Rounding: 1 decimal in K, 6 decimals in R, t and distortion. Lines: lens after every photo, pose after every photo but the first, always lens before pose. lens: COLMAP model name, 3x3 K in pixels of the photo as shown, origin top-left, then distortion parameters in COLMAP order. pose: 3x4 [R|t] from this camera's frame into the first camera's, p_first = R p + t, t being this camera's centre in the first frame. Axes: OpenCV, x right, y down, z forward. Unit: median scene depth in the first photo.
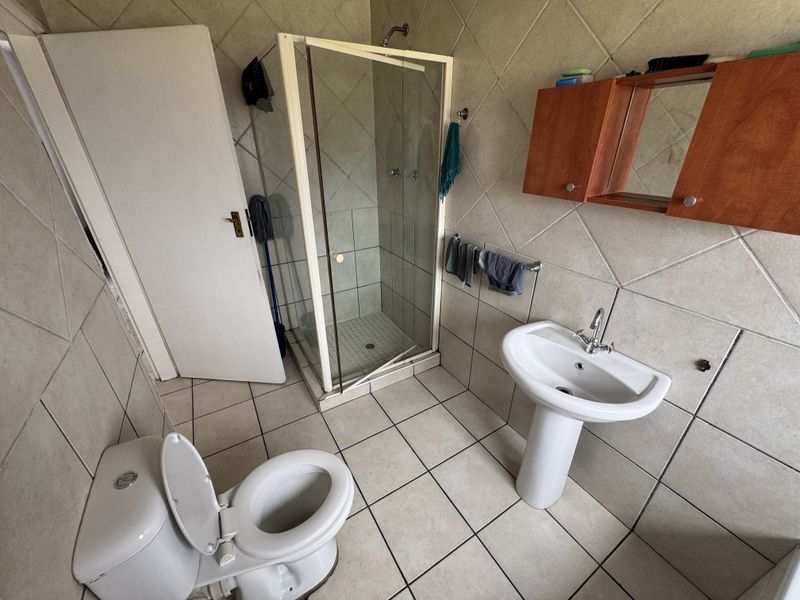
lens RADIAL K [[318.3, 0, 399.0], [0, 318.3, 297.1], [0, 0, 1]] dist [-0.001197, -0.000155]
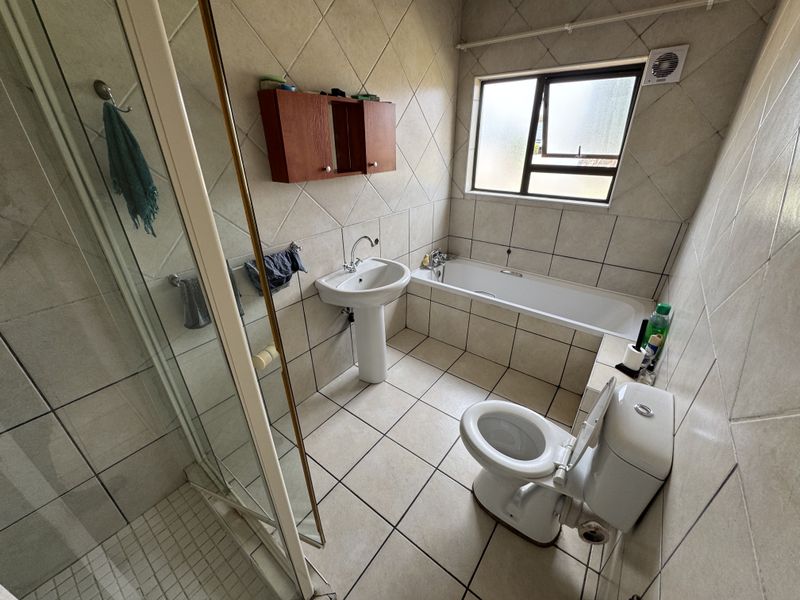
lens RADIAL K [[318.3, 0, 397.8], [0, 318.3, 300.7], [0, 0, 1]] dist [-0.001197, -0.000155]
pose [[-0.366336, -0.412373, 0.834114, -0.714768], [0.419552, 0.726929, 0.543646, -0.409350], [-0.830526, 0.549111, -0.093288, 0.882412]]
